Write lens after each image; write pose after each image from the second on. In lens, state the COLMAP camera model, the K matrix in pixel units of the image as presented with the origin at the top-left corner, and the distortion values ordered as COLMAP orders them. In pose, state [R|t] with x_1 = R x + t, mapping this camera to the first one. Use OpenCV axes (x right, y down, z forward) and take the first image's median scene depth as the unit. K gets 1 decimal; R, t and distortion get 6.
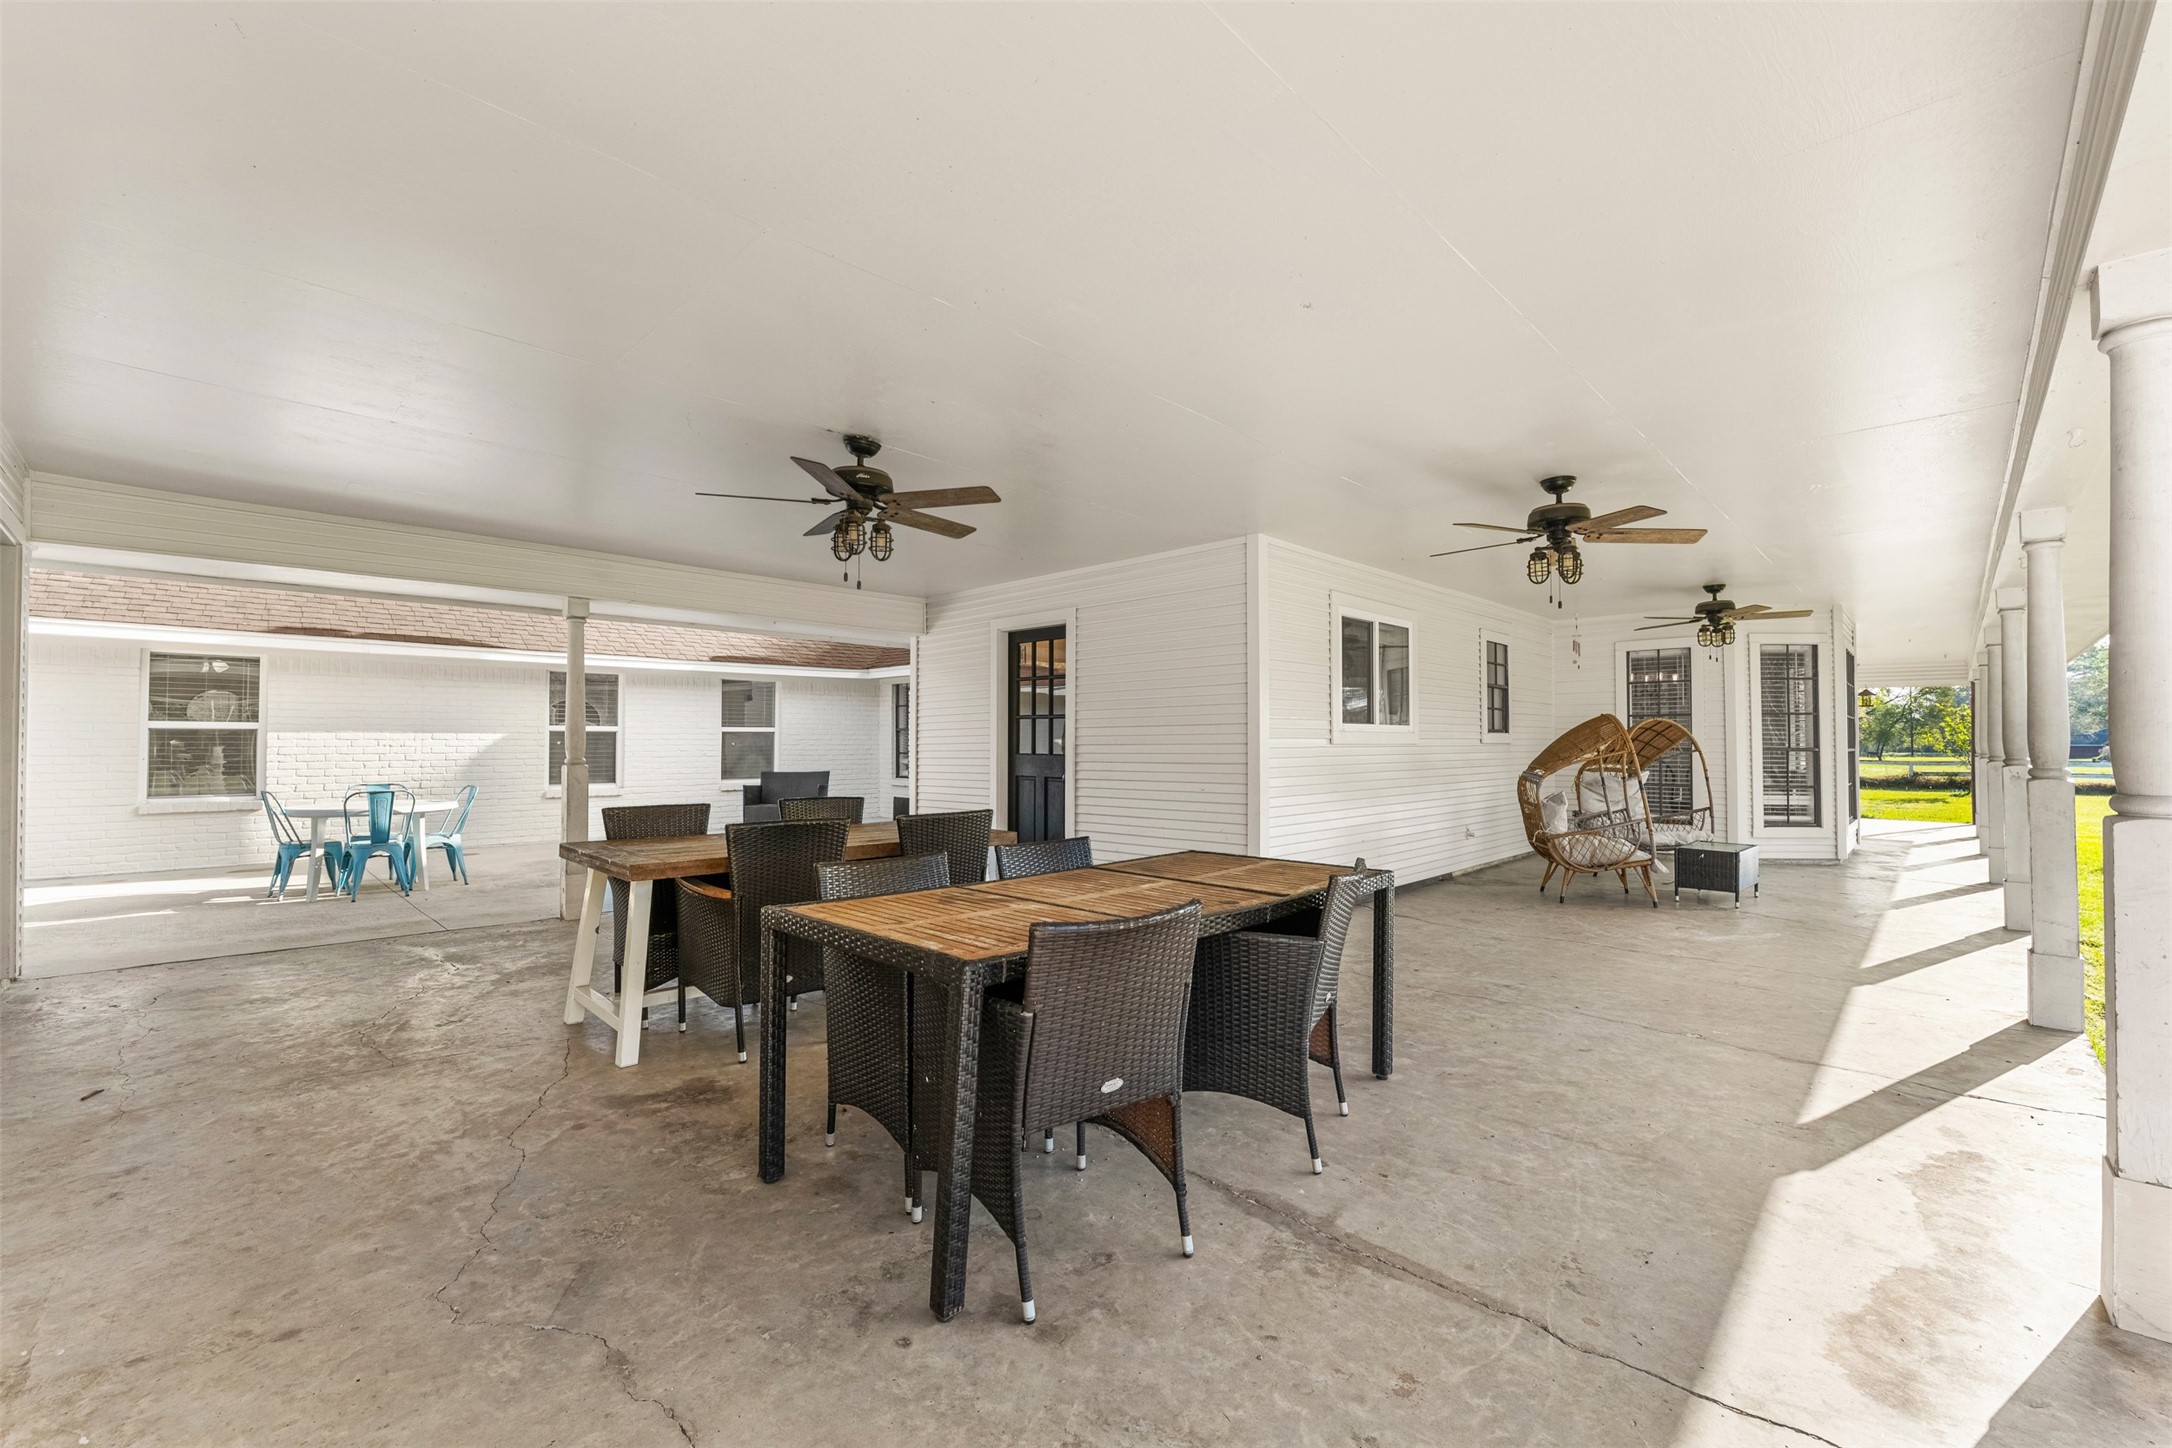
lens RADIAL K [[893.9, 0, 1075.5], [0, 893.9, 728.0], [0, 0, 1]] dist [-0.010886, 0.000320]
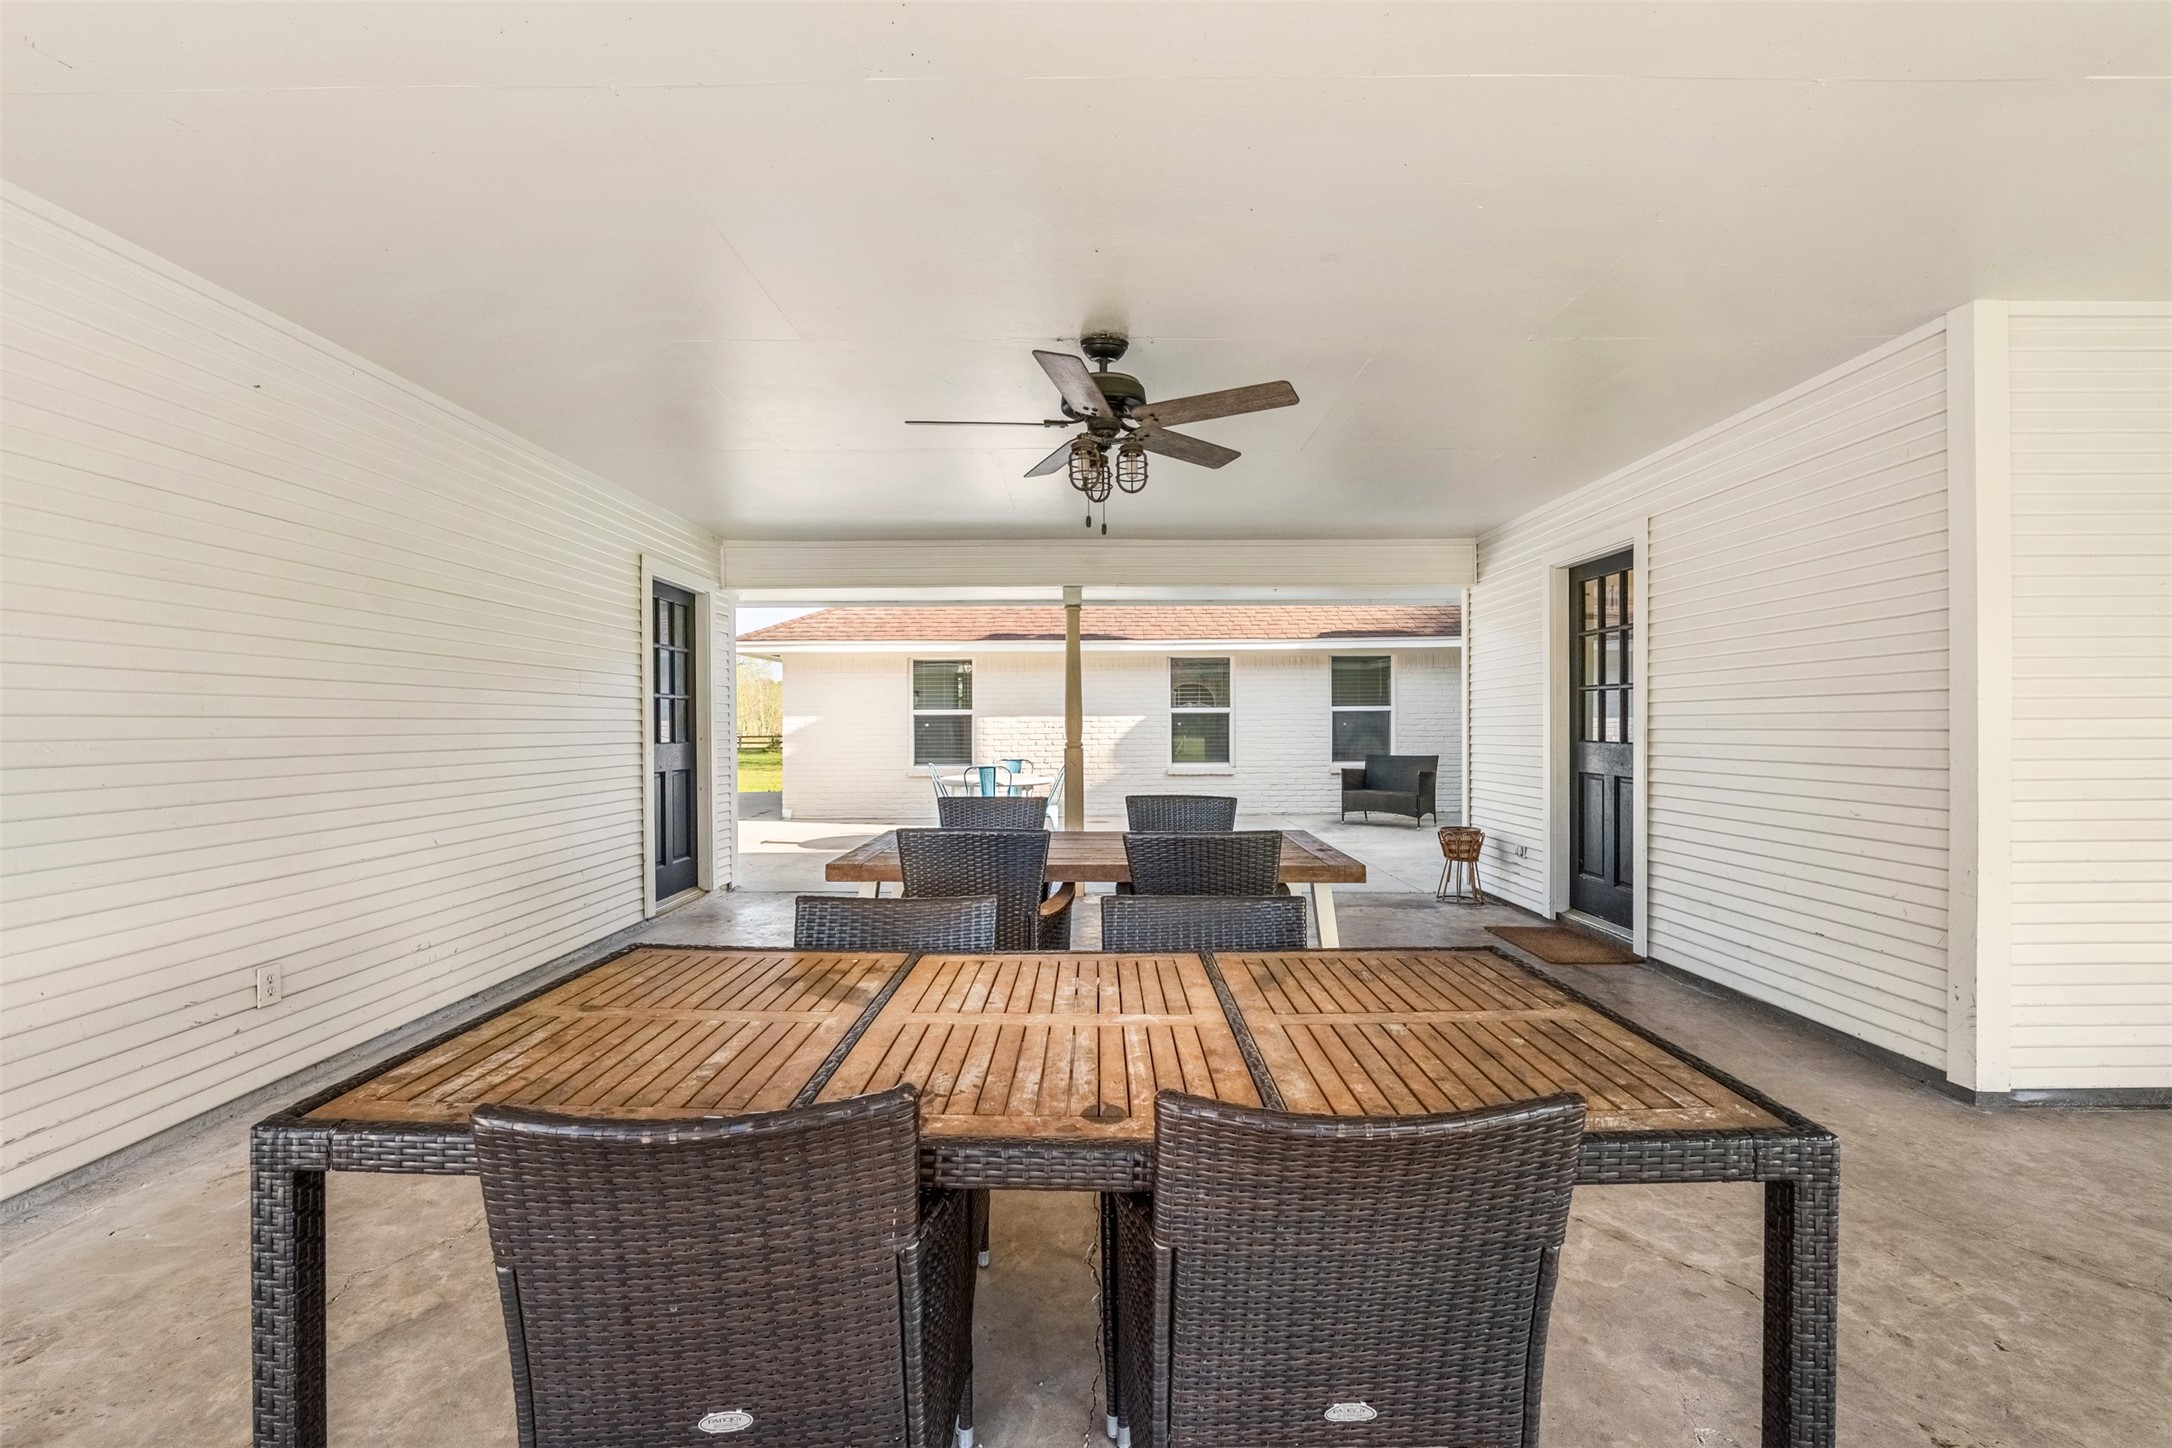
lens RADIAL K [[893.9, 0, 1091.2], [0, 893.9, 726.3], [0, 0, 1]] dist [-0.010886, 0.000320]
pose [[0.700977, 0.000414, -0.713184, 0.162848], [0.016951, 0.999708, 0.017241, -0.001118], [0.712982, -0.024174, 0.700765, 0.238543]]
